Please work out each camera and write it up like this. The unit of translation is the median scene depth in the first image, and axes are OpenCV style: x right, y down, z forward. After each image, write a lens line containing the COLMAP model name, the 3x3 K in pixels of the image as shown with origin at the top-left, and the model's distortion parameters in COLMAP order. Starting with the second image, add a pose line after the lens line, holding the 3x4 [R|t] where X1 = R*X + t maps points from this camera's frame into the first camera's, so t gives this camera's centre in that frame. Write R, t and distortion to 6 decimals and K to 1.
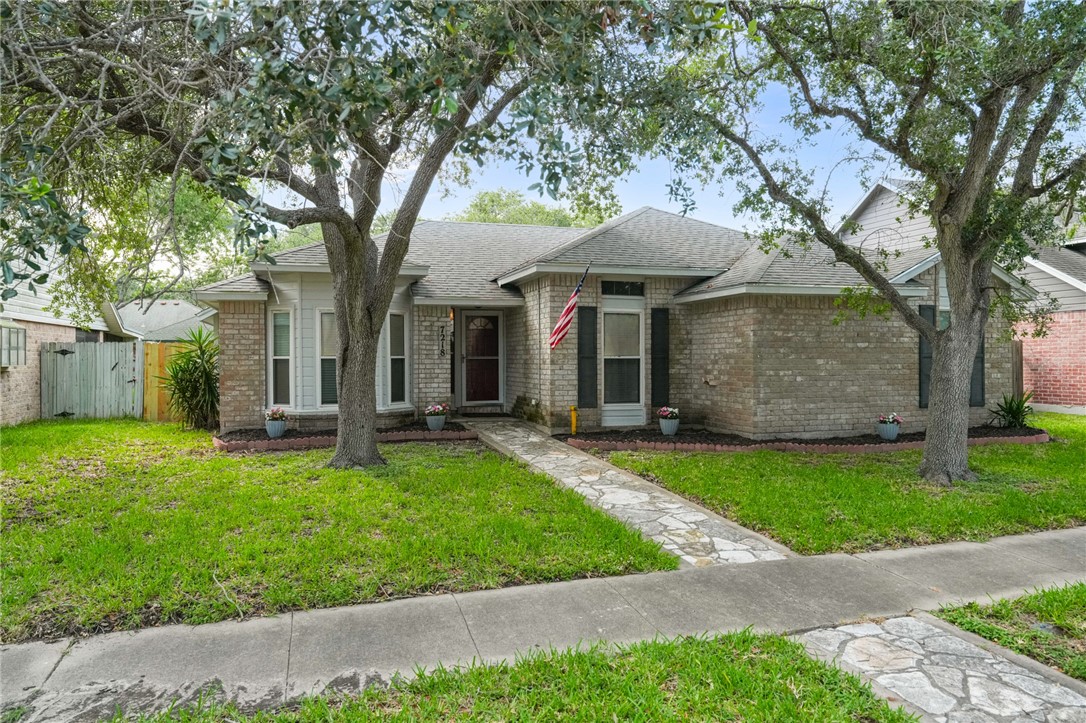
lens RADIAL K [[760.3, 0, 543.0], [0, 760.3, 361.5], [0, 0, 1]] dist [0.008080, -0.001571]
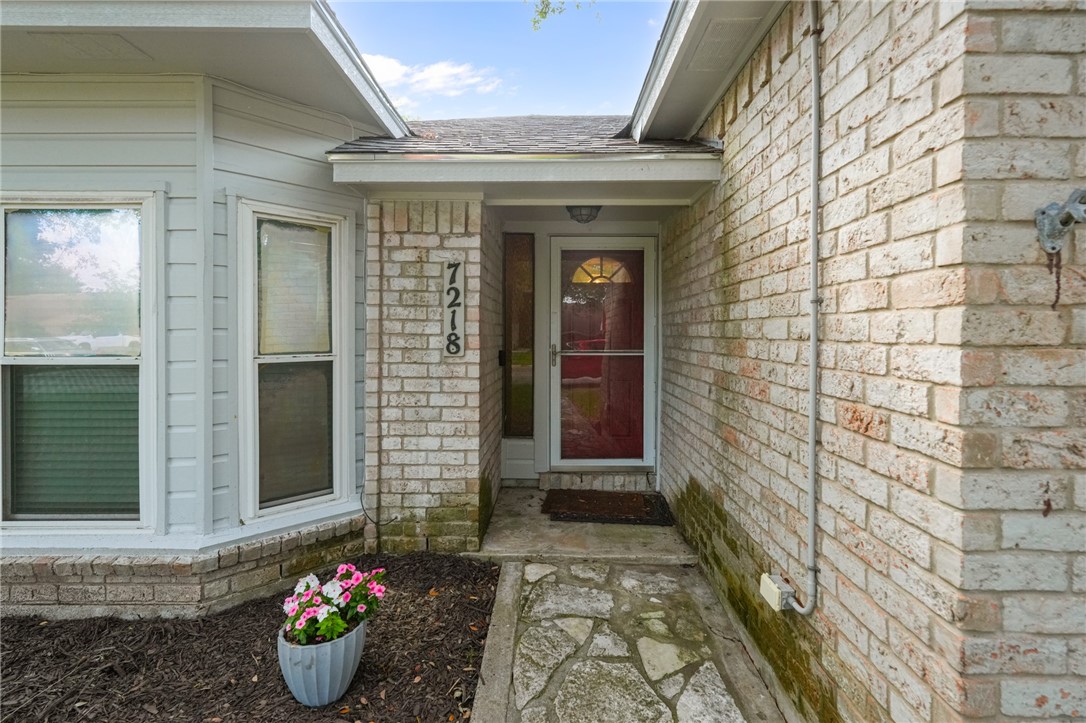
lens RADIAL K [[485.2, 0, 547.9], [0, 485.2, 342.6], [0, 0, 1]] dist [0.000390, 0.000294]
pose [[0.948741, 0.013171, -0.315779, -0.030310], [-0.008531, 0.999834, 0.016071, -0.017477], [0.315939, -0.012554, 0.948697, 0.885279]]
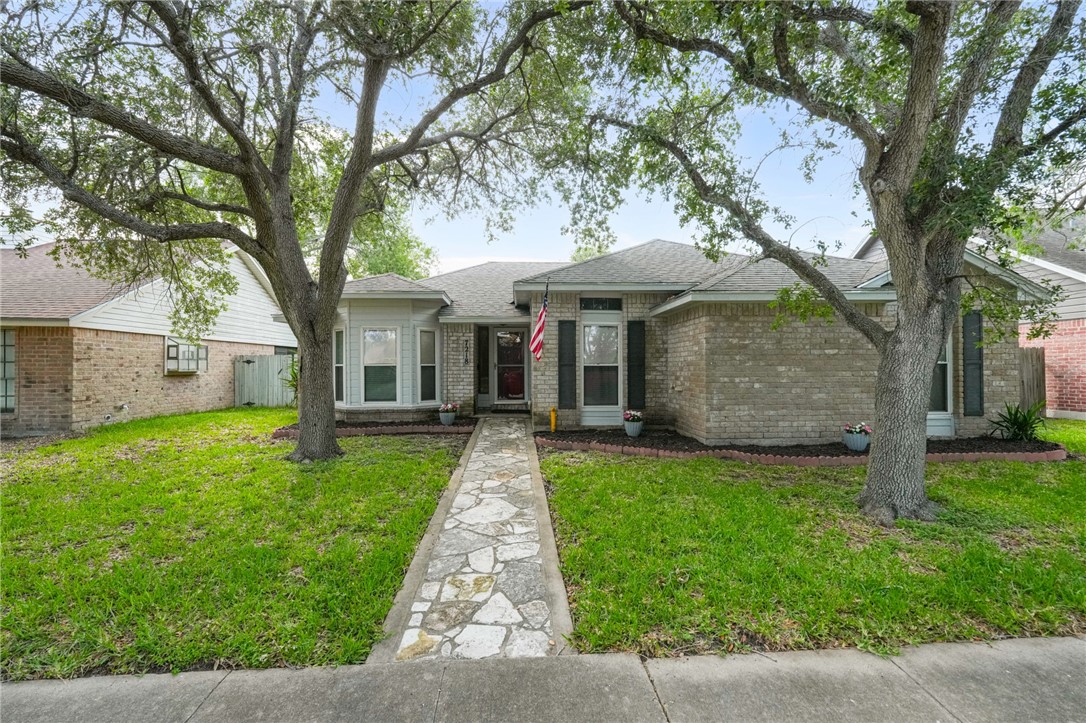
lens RADIAL K [[488.5, 0, 541.8], [0, 488.5, 365.4], [0, 0, 1]] dist [0.000944, 0.000717]
pose [[0.966252, -0.001351, -0.257596, 0.210468], [-0.000485, 0.999975, -0.007064, 0.000679], [0.257599, 0.006950, 0.966227, 0.278319]]
